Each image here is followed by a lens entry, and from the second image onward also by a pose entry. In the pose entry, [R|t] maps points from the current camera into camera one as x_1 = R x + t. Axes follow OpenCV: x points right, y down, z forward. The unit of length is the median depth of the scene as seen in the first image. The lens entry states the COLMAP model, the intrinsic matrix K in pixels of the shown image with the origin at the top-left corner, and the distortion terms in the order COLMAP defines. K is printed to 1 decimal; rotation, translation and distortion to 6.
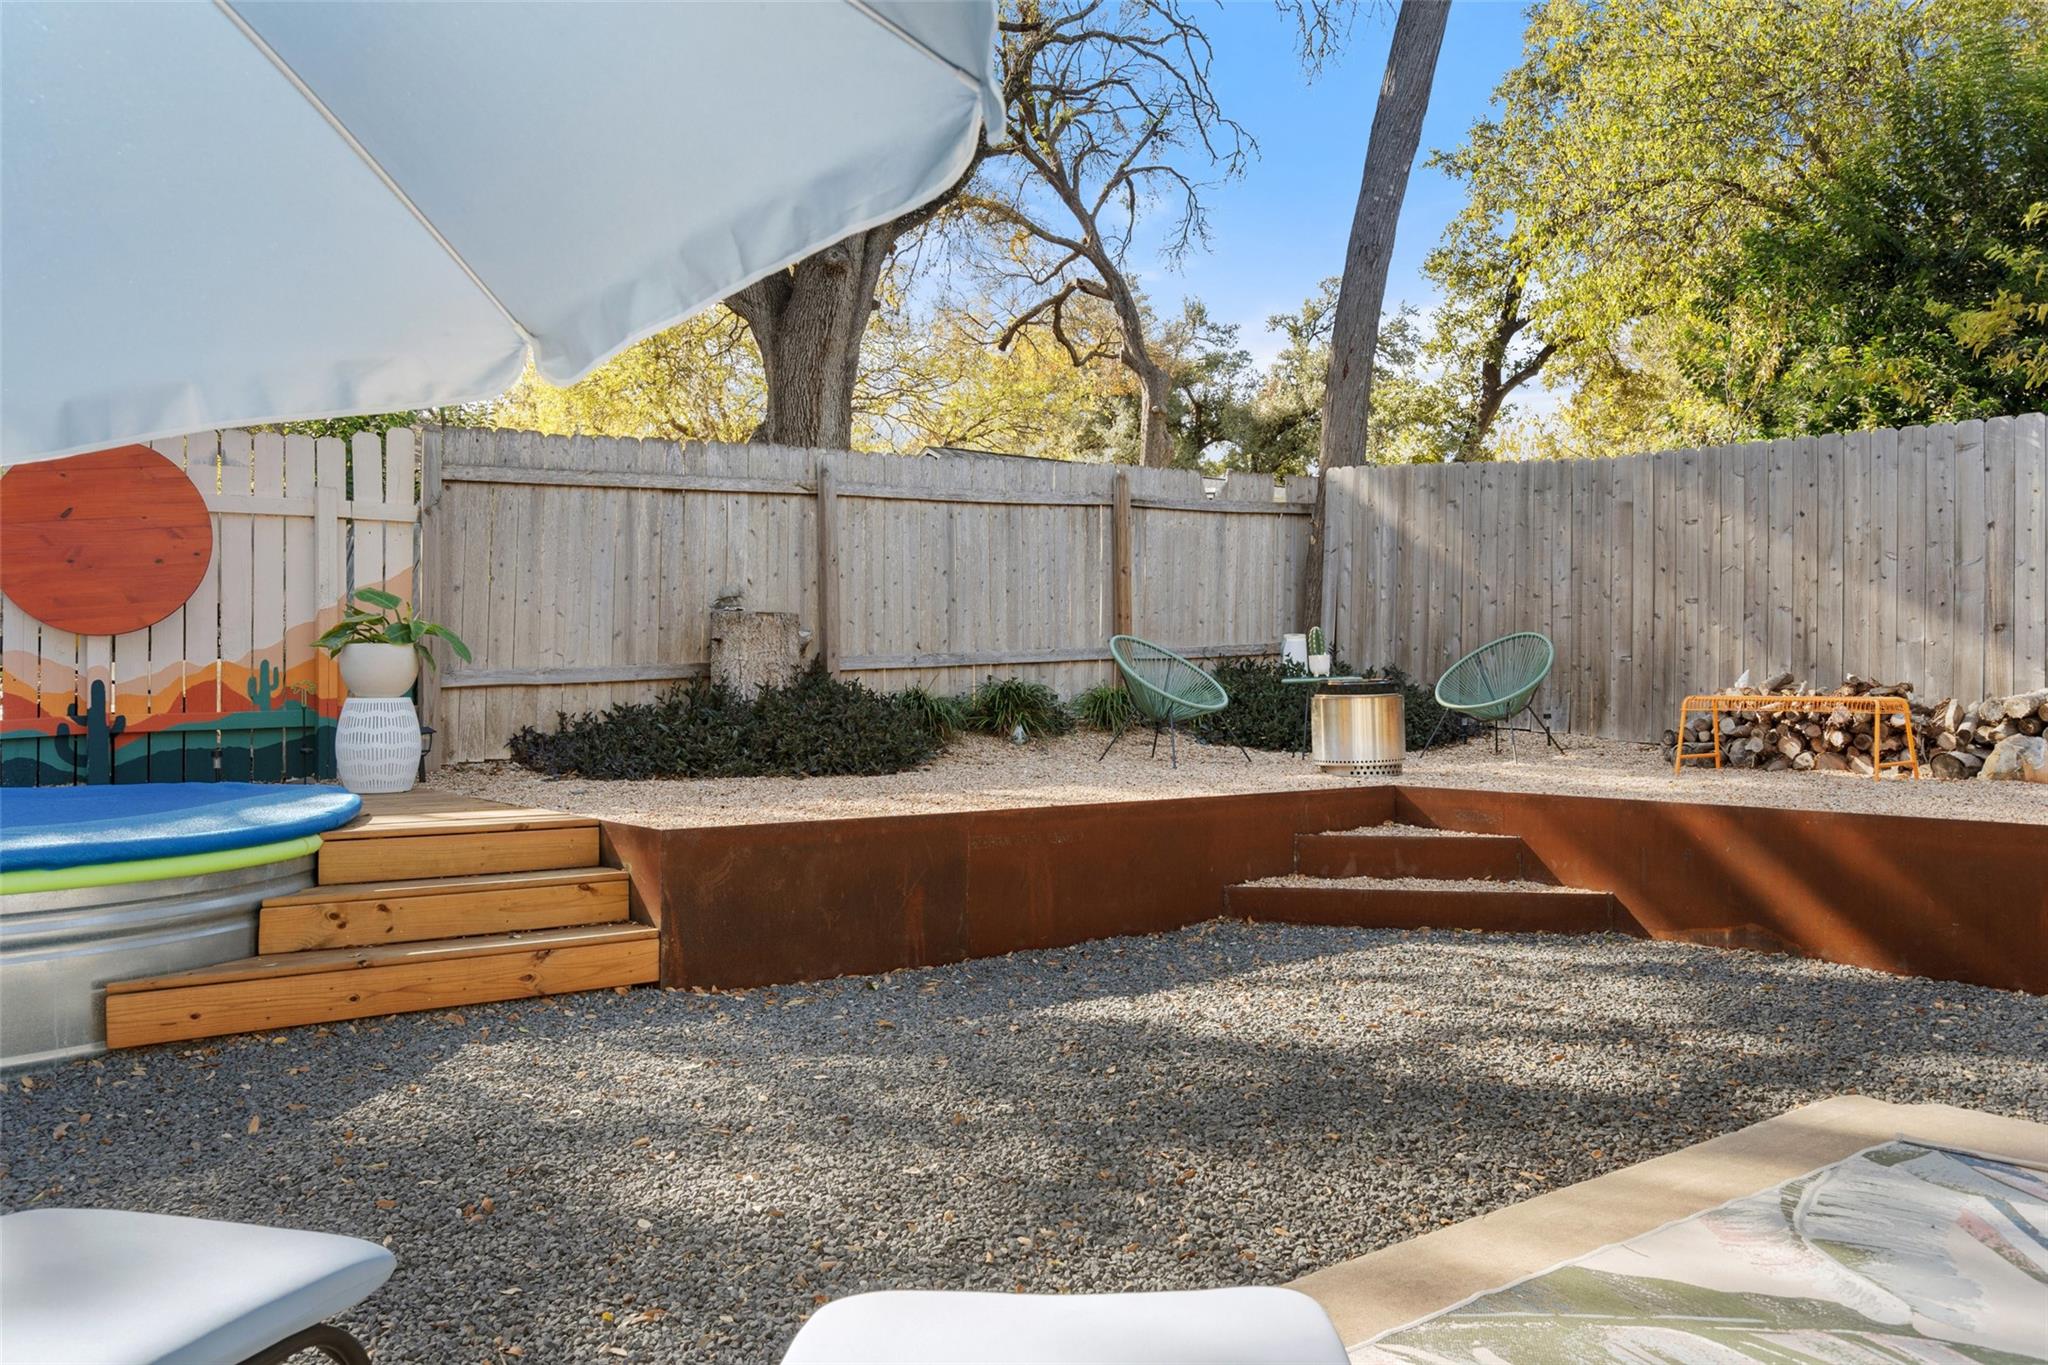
lens RADIAL K [[1488.9, 0, 1030.9], [0, 1488.9, 685.8], [0, 0, 1]] dist [-0.004036, 0.002260]
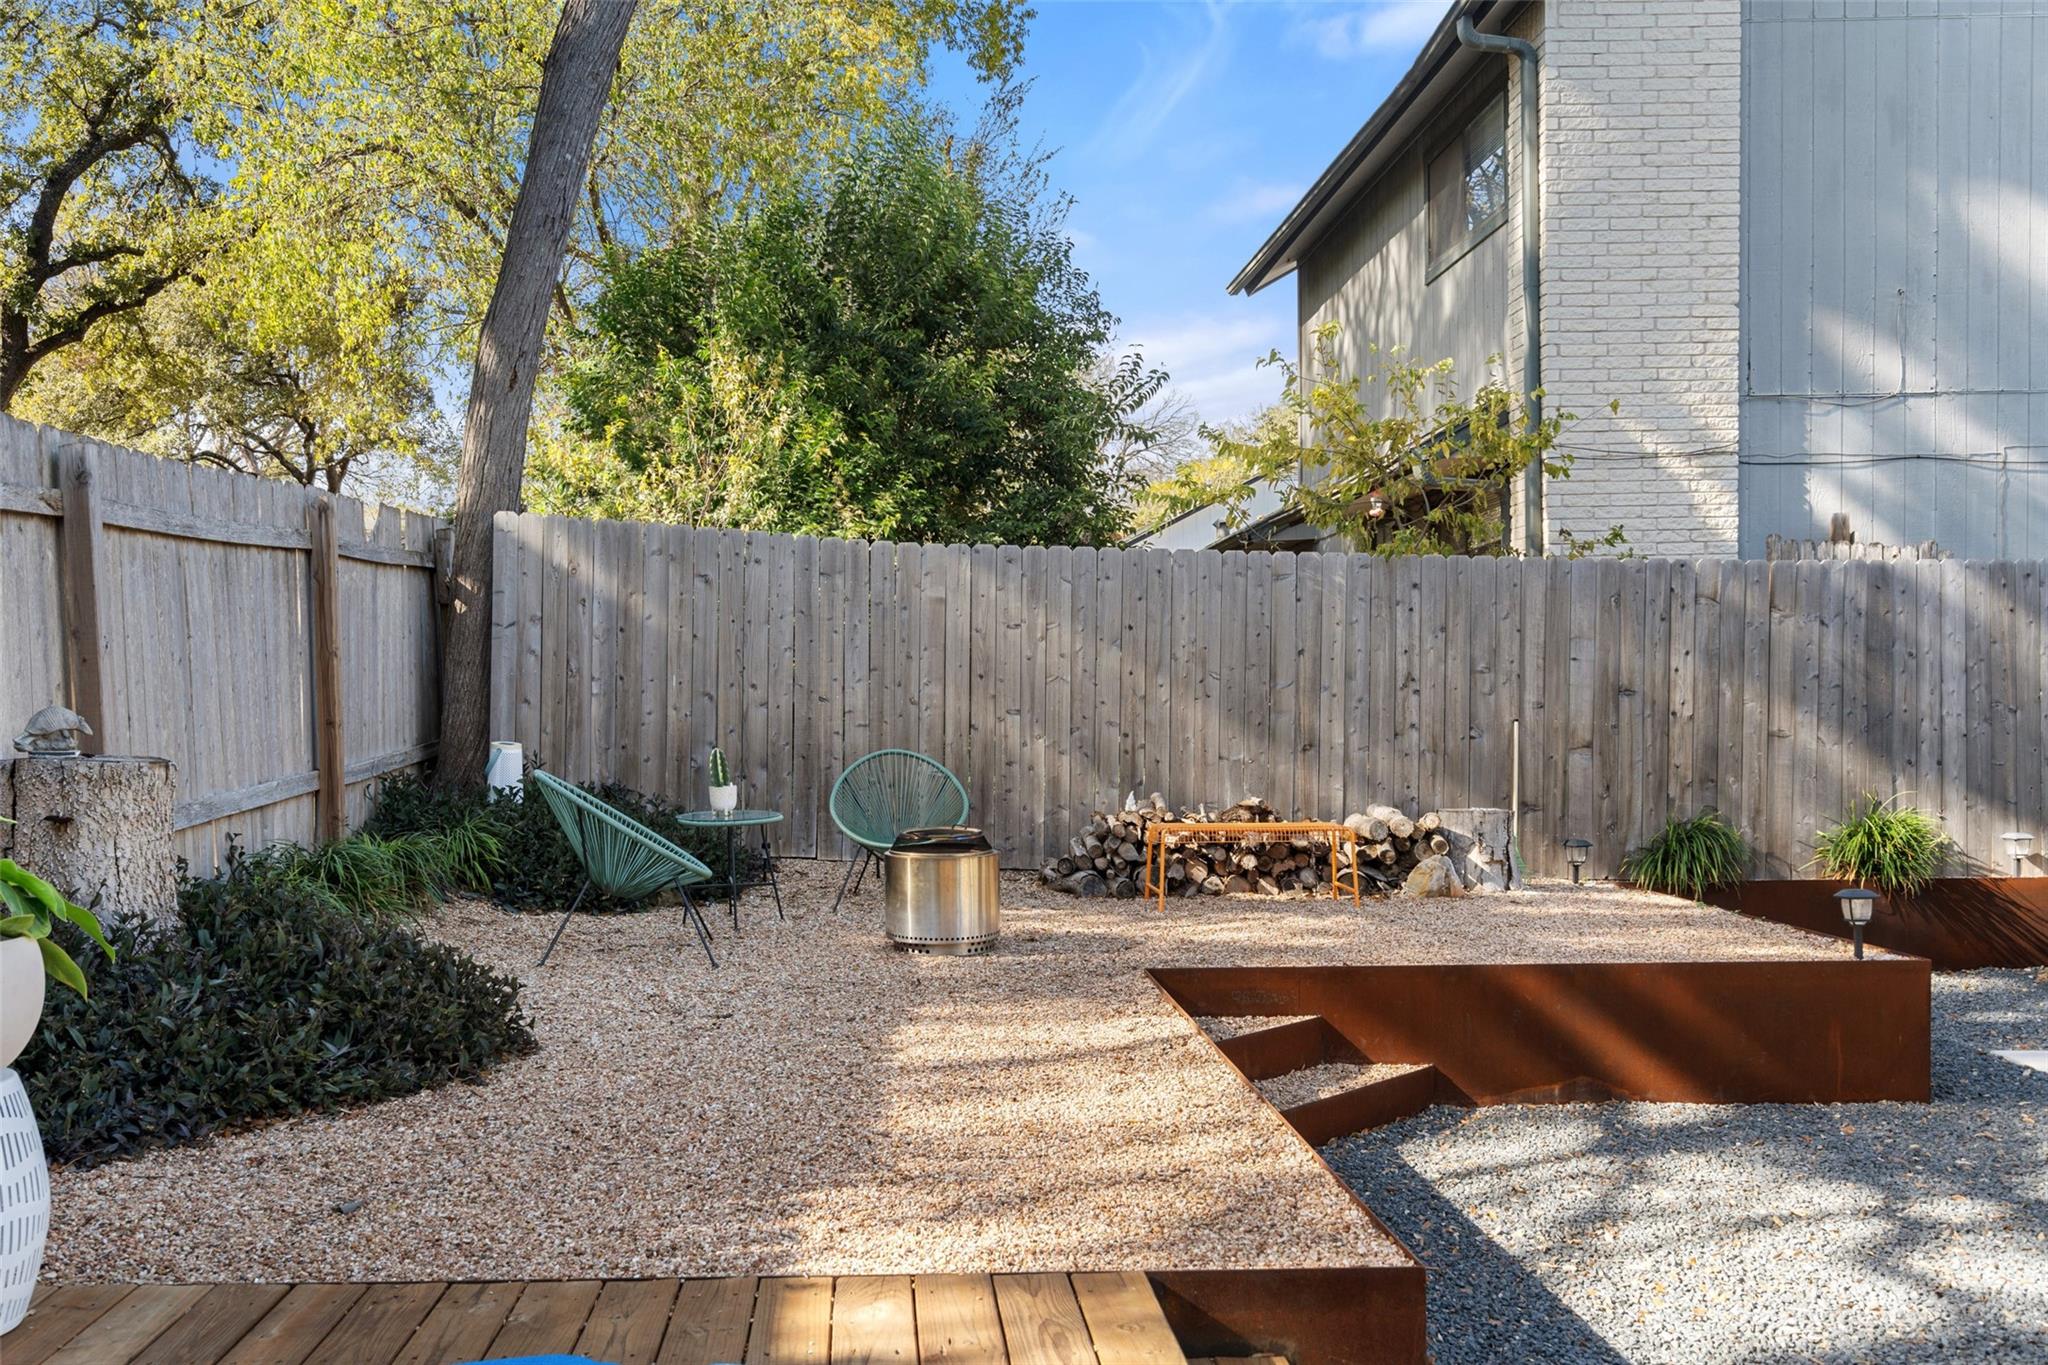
lens RADIAL K [[1761.3, 0, 877.7], [0, 1761.3, 769.1], [0, 0, 1]] dist [-0.010647, 0.013529]
pose [[0.600635, -0.033817, 0.798808, -0.483756], [0.007555, 0.999301, 0.036624, -0.063048], [-0.799488, -0.015963, 0.600470, 0.416598]]
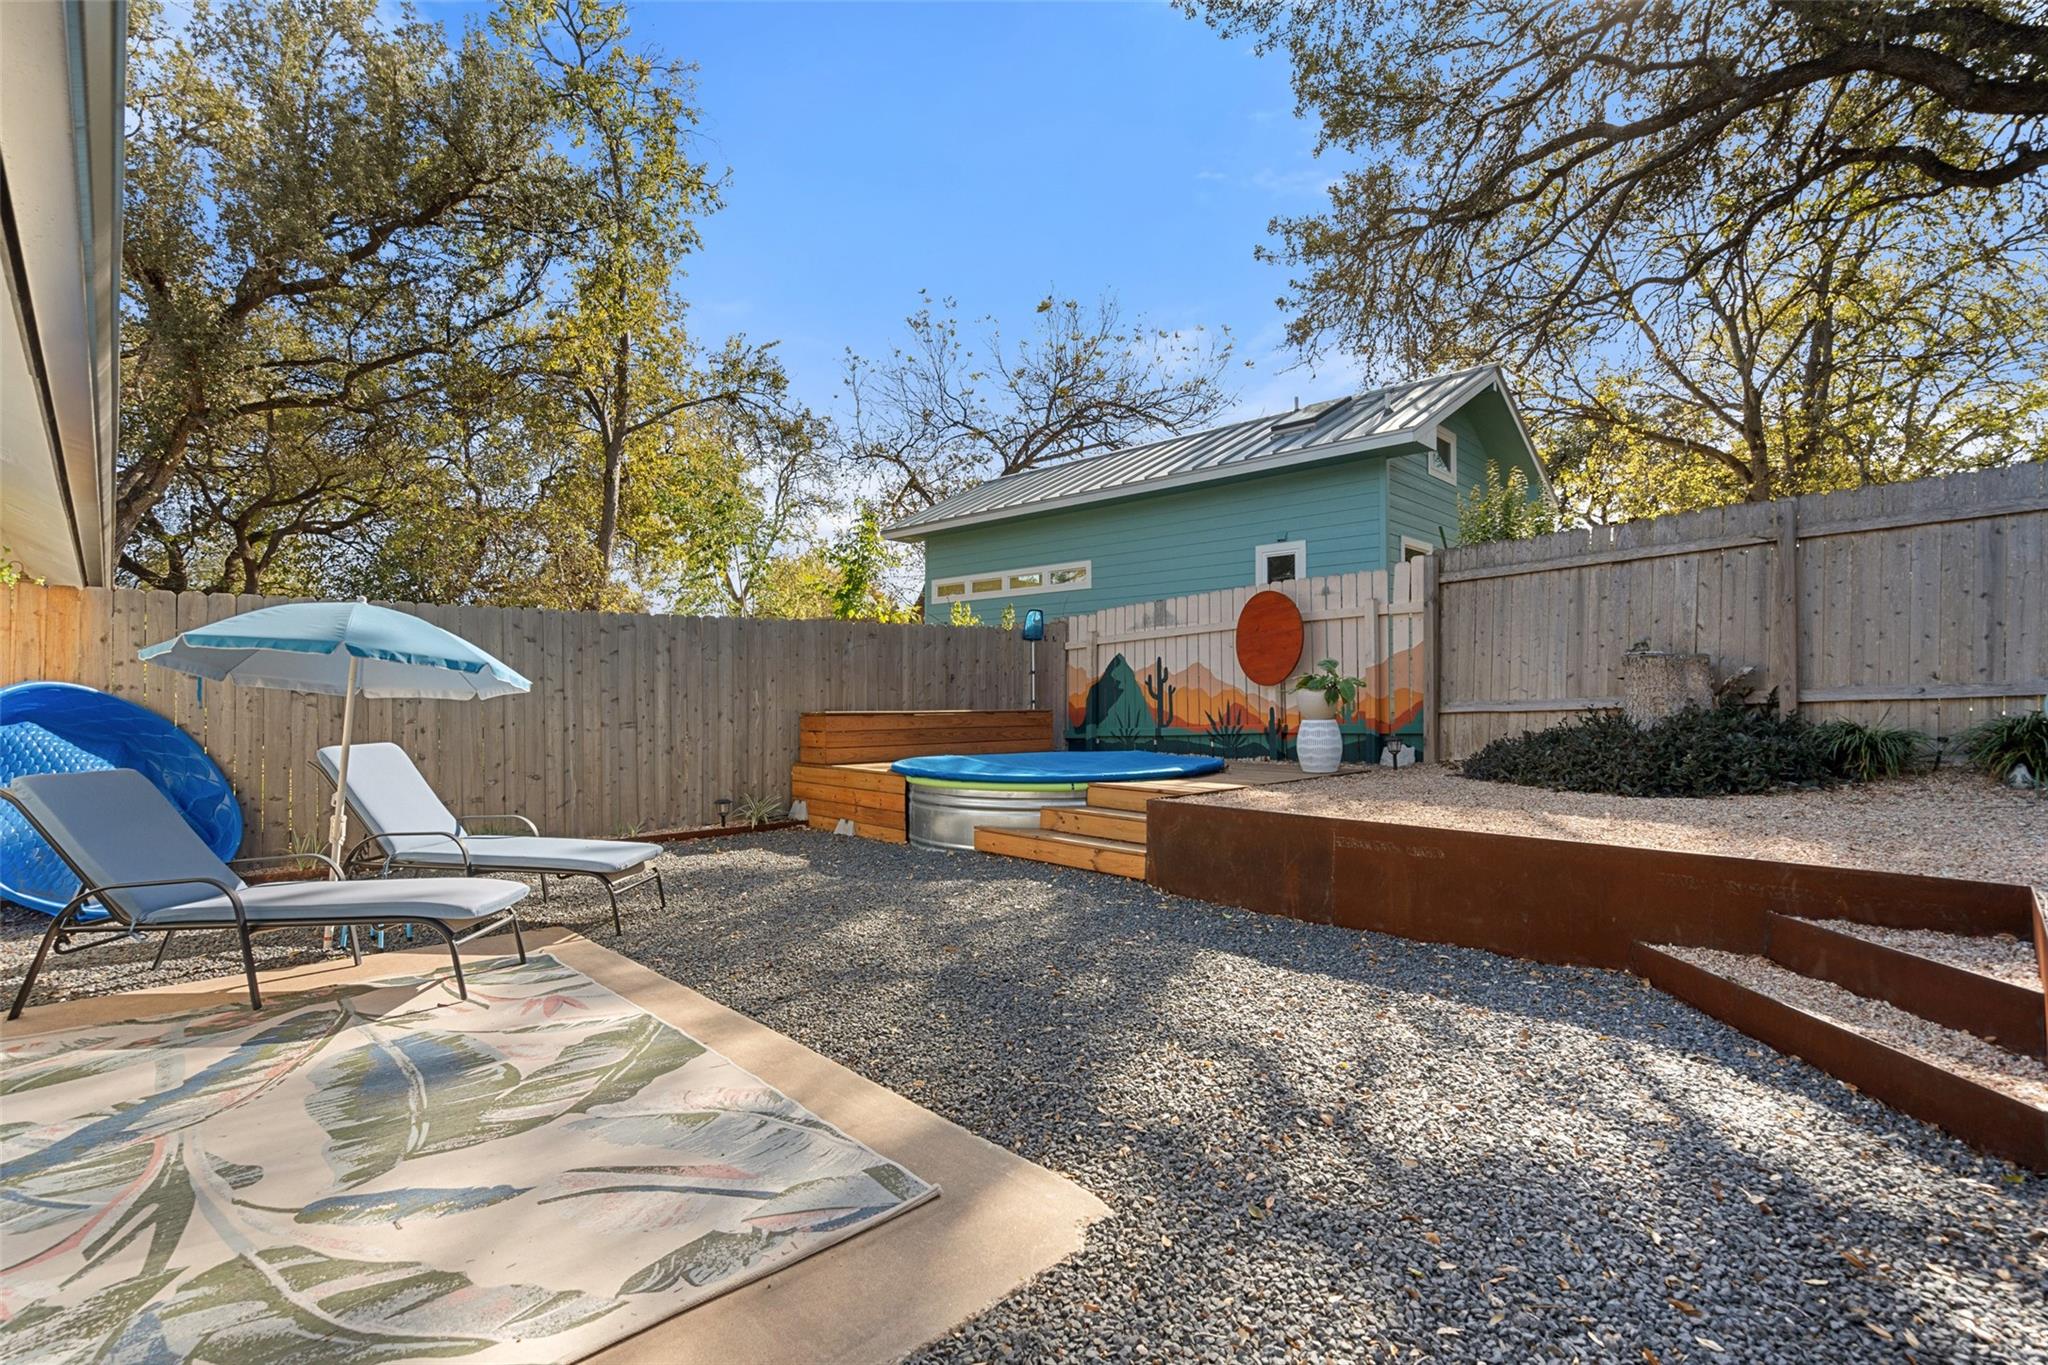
lens RADIAL K [[929.2, 0, 1013.7], [0, 929.2, 692.0], [0, 0, 1]] dist [0.000213, -0.000142]
pose [[0.132530, -0.000271, -0.991179, 0.508104], [0.003560, 0.999994, 0.000202, -0.022027], [0.991173, -0.003556, 0.132530, 0.391751]]
